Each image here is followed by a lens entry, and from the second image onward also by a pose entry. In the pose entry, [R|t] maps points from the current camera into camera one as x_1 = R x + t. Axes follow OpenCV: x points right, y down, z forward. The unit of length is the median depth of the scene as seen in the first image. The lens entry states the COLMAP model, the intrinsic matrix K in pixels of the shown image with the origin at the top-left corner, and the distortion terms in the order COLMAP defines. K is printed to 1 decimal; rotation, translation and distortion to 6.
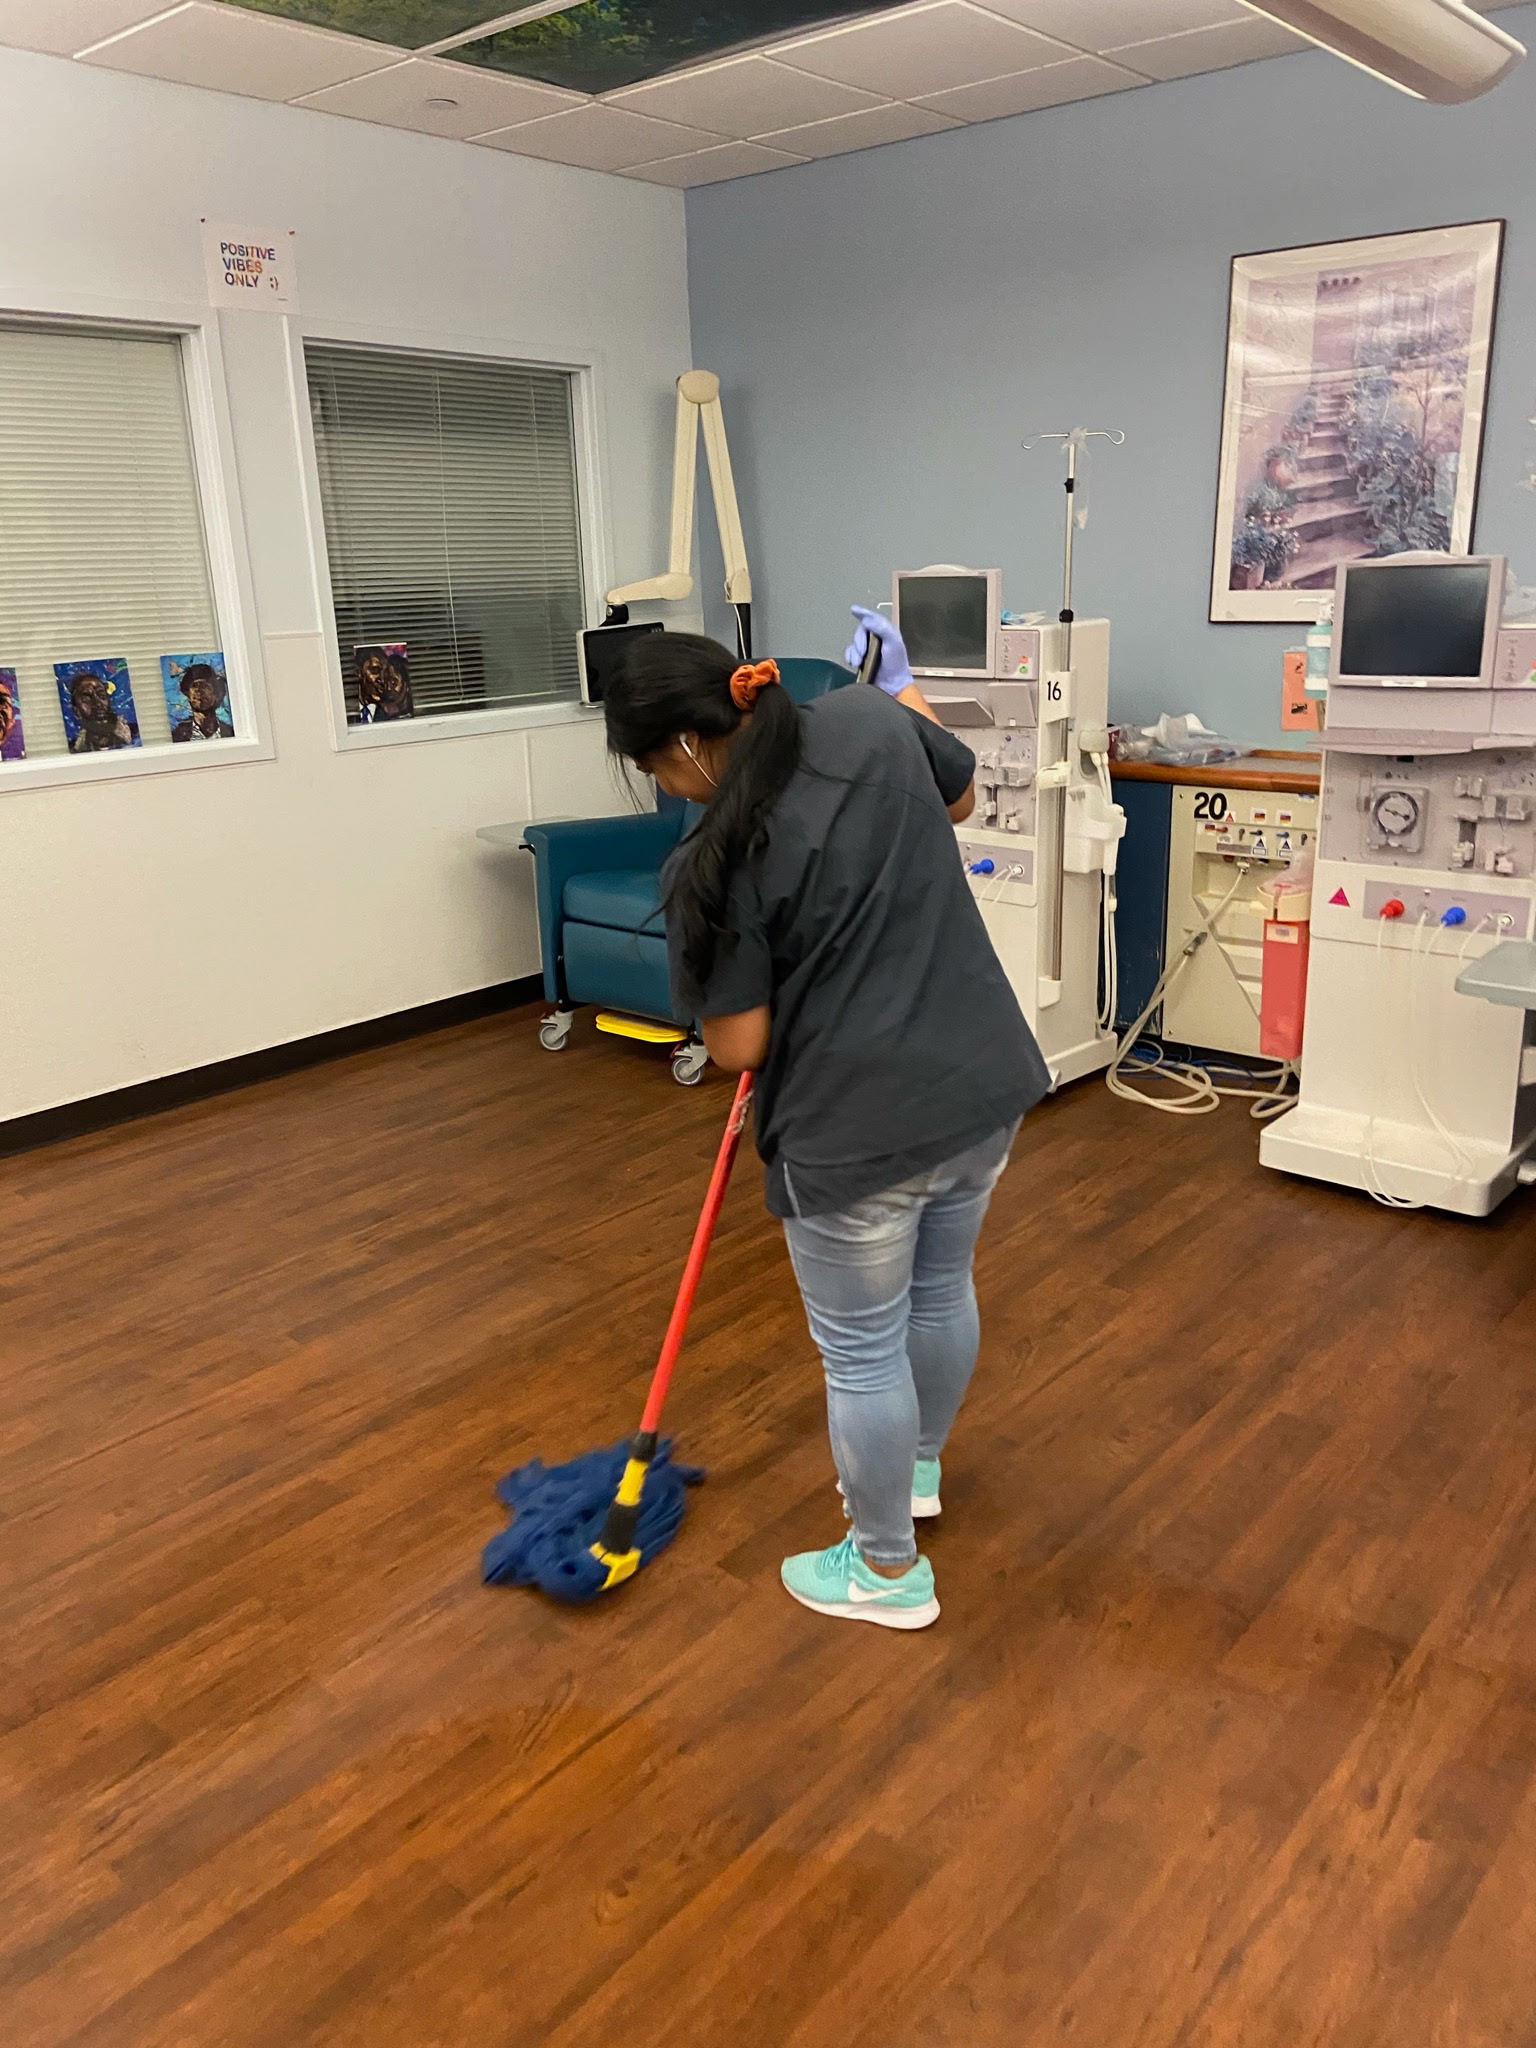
lens RADIAL K [[1535.3, 0, 786.4], [0, 1535.3, 1013.3], [0, 0, 1]] dist [0.040702, -0.000338]
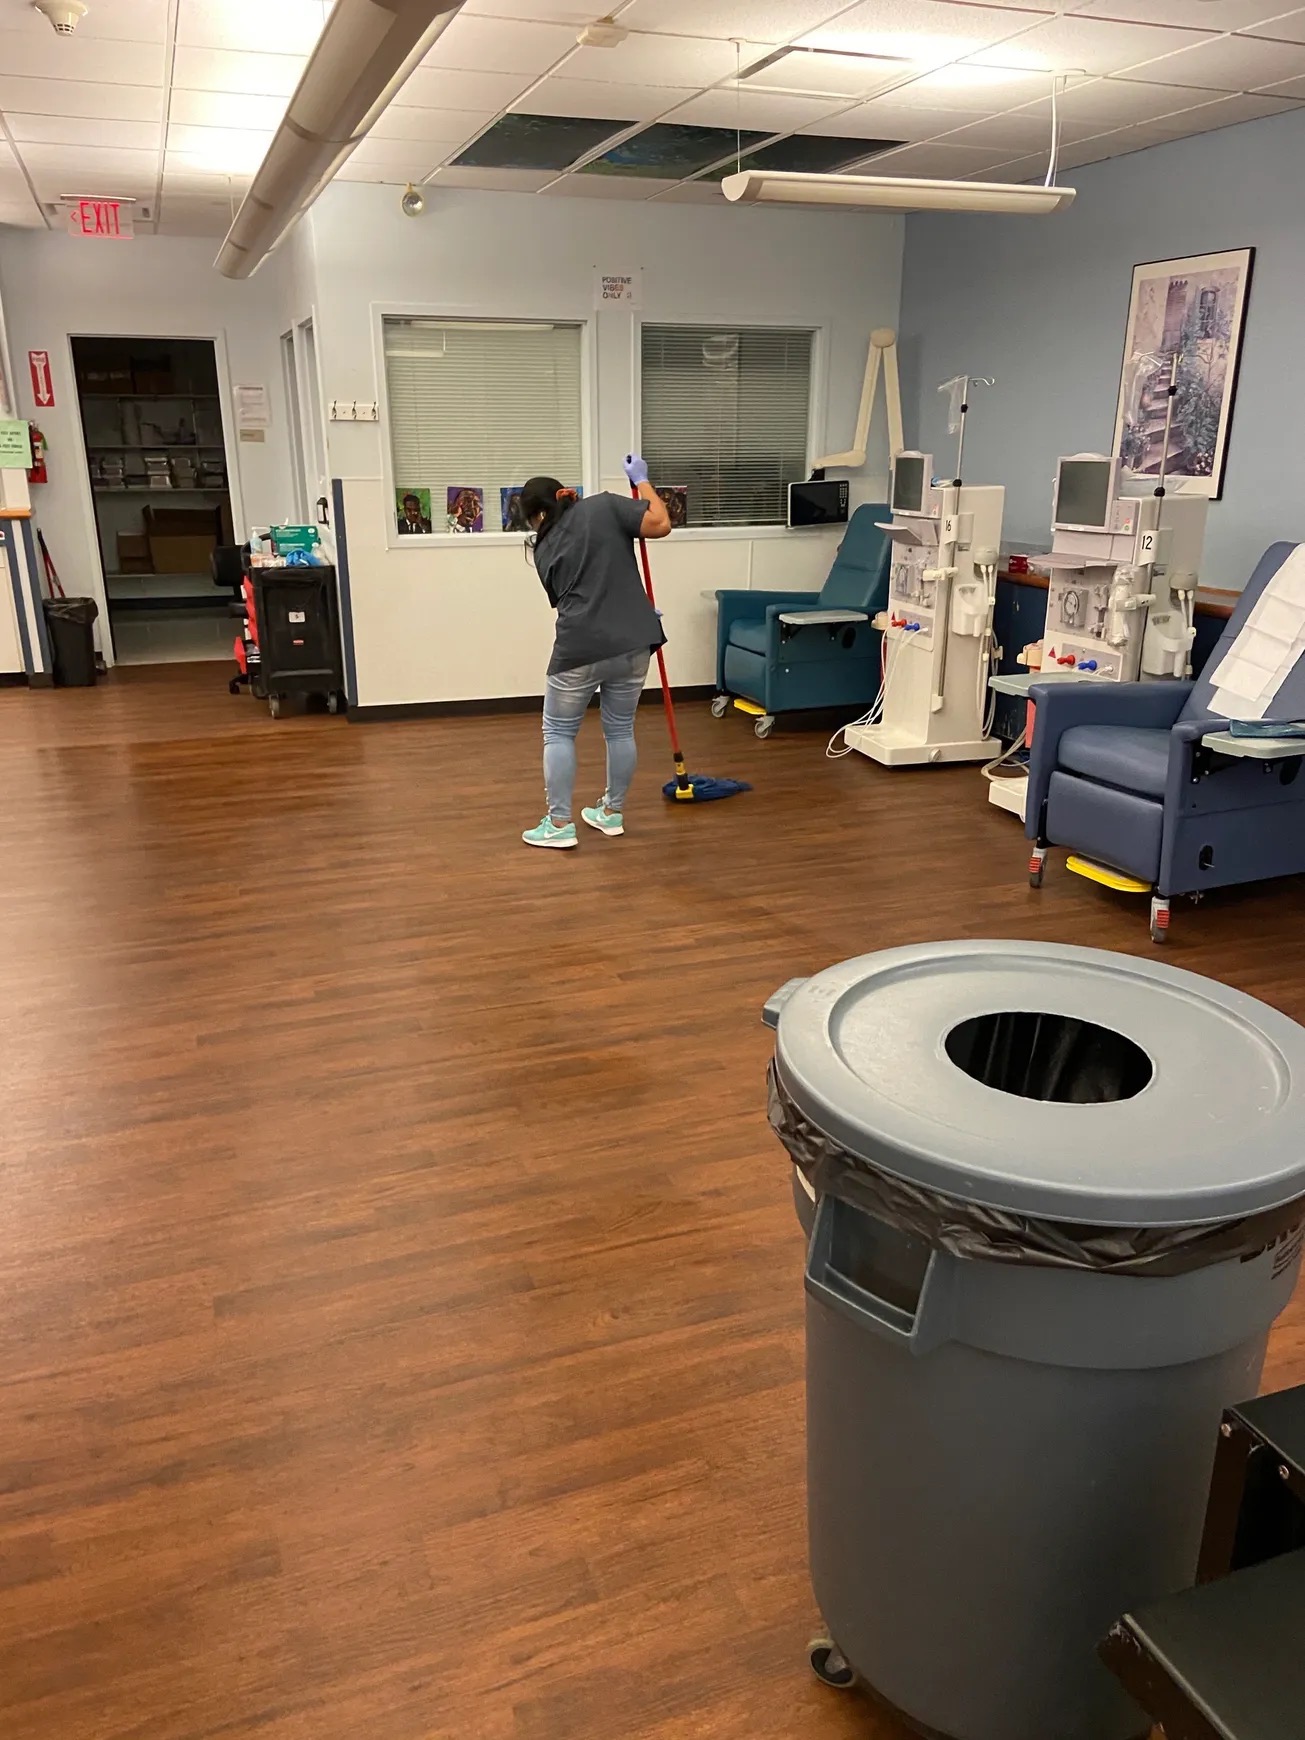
lens RADIAL K [[1304.4, 0, 642.0], [0, 1304.4, 875.9], [0, 0, 1]] dist [0.040702, -0.000338]
pose [[0.866981, 0.184296, -0.463011, 0.604506], [-0.165140, 0.982856, 0.081991, 0.112411], [0.470184, 0.005377, 0.882552, -0.459712]]
